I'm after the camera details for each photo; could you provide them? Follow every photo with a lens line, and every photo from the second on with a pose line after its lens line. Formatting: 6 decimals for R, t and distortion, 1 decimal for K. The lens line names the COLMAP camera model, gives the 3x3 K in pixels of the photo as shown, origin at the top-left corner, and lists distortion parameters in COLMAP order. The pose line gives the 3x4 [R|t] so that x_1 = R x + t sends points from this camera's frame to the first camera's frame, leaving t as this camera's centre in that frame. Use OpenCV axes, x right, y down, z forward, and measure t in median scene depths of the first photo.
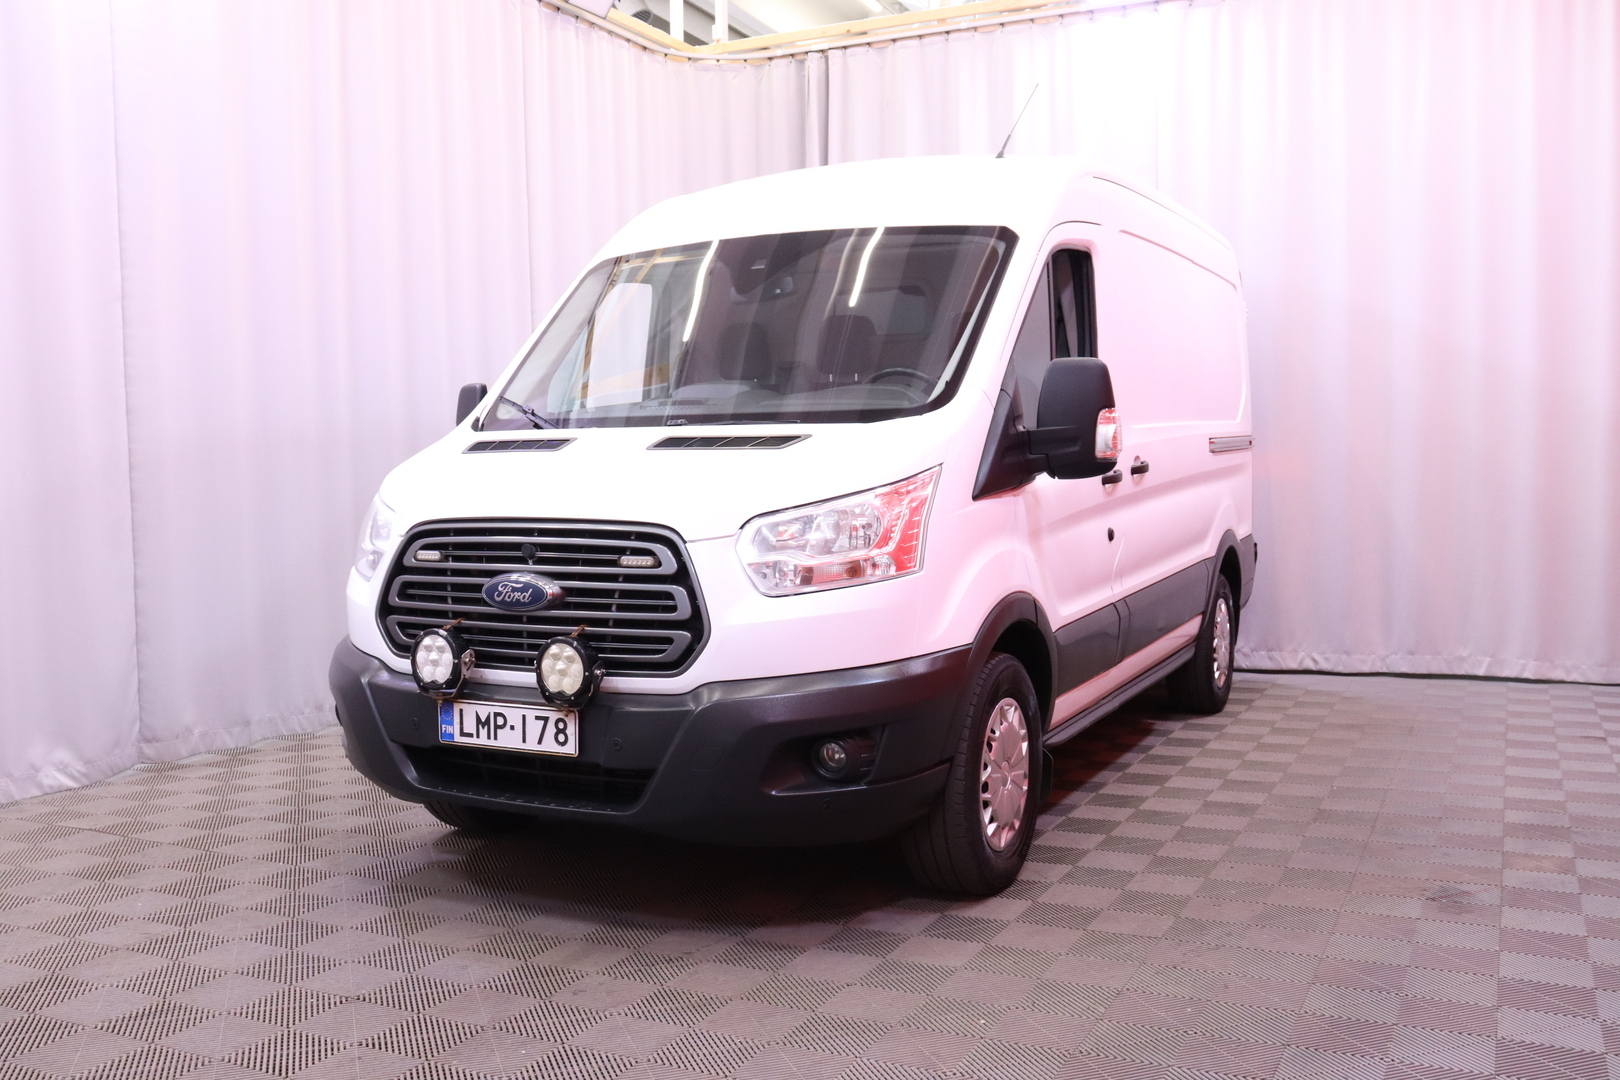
lens RADIAL K [[1479.5, 0, 793.9], [0, 1479.5, 542.2], [0, 0, 1]] dist [-0.085735, 0.000000]
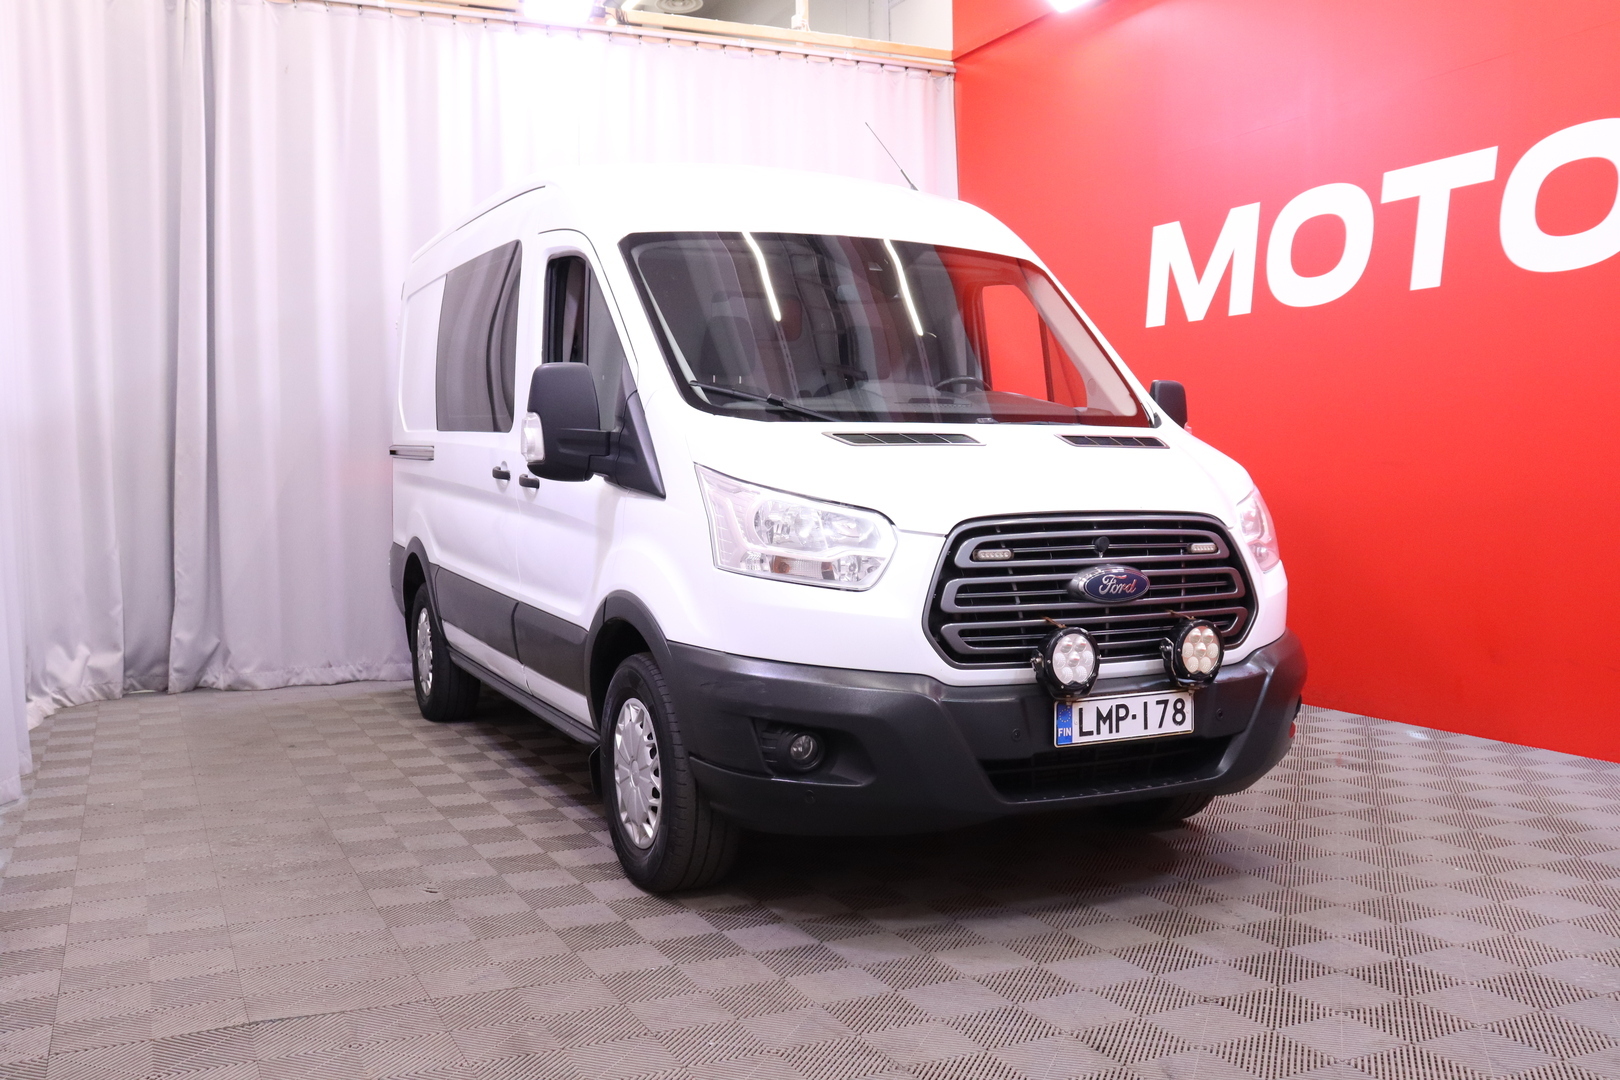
lens RADIAL K [[1479.5, 0, 817.1], [0, 1479.5, 527.9], [0, 0, 1]] dist [-0.085735, 0.000000]
pose [[0.602703, -0.023236, 0.797627, -1.112427], [0.041728, 0.999126, -0.002424, -0.010607], [-0.796874, 0.034744, 0.603146, 0.550544]]
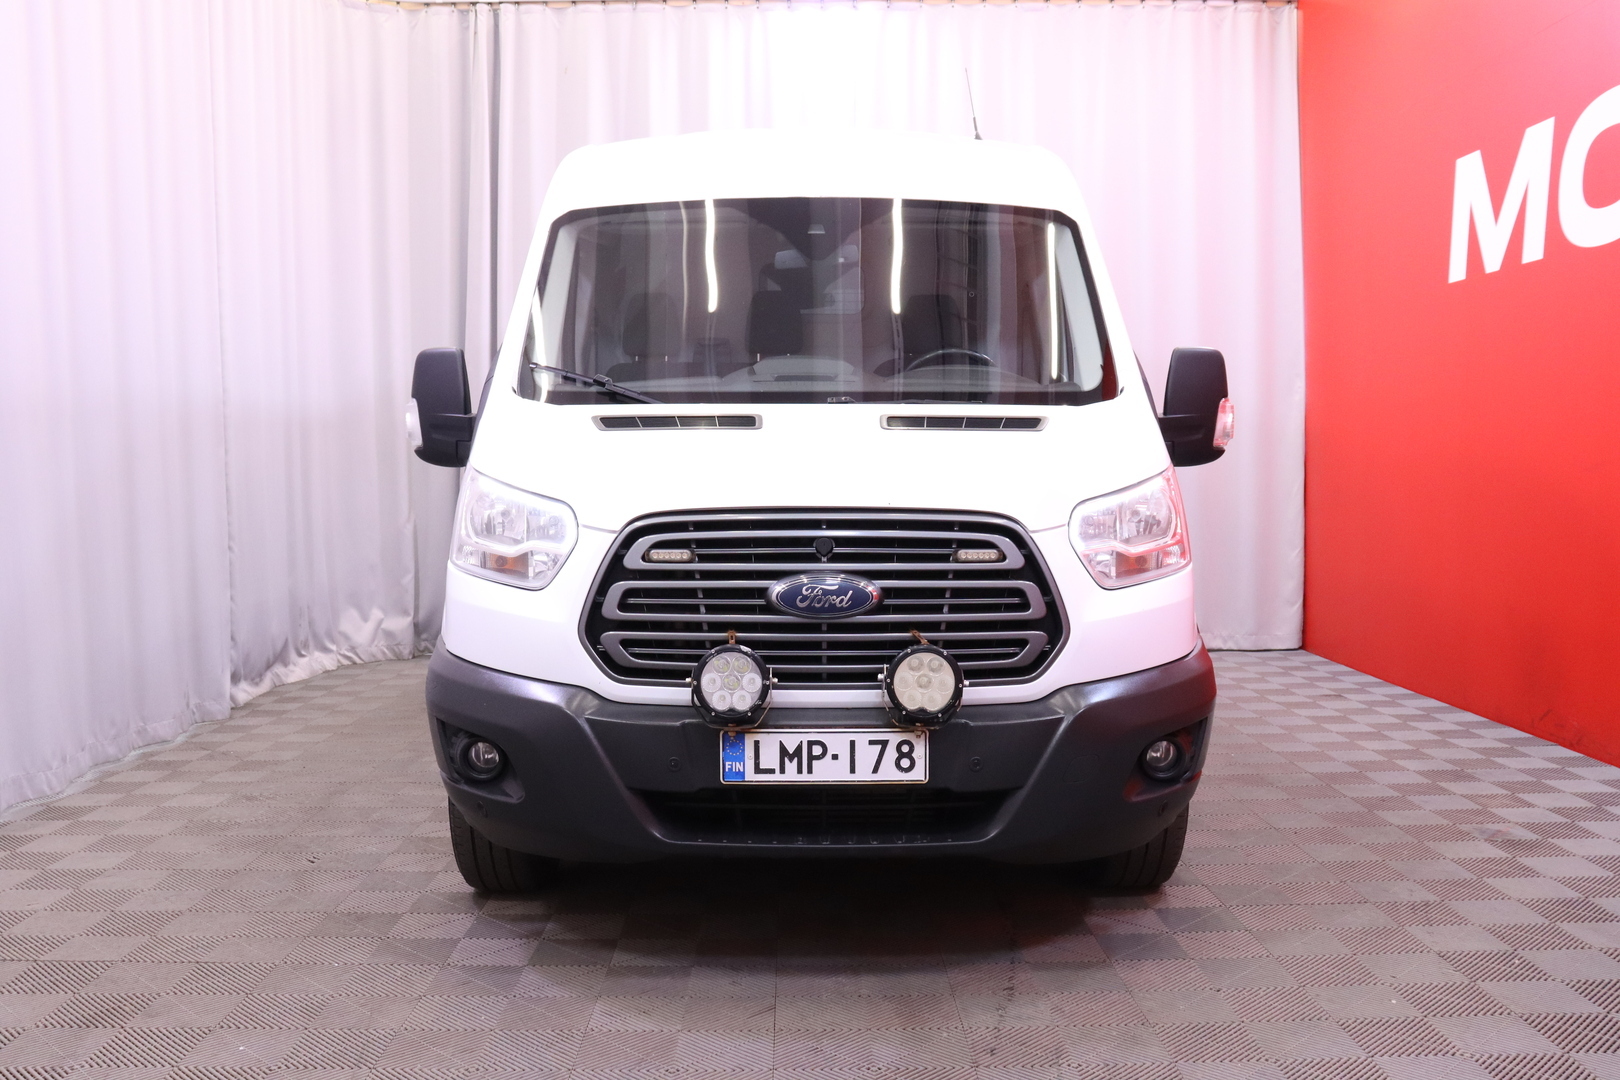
lens RADIAL K [[1479.5, 0, 784.7], [0, 1479.5, 546.0], [0, 0, 1]] dist [-0.085735, 0.000000]
pose [[0.890473, -0.019908, 0.454600, -0.588707], [0.017804, 0.999802, 0.008910, -0.002217], [-0.454687, 0.000159, 0.890651, 0.259930]]
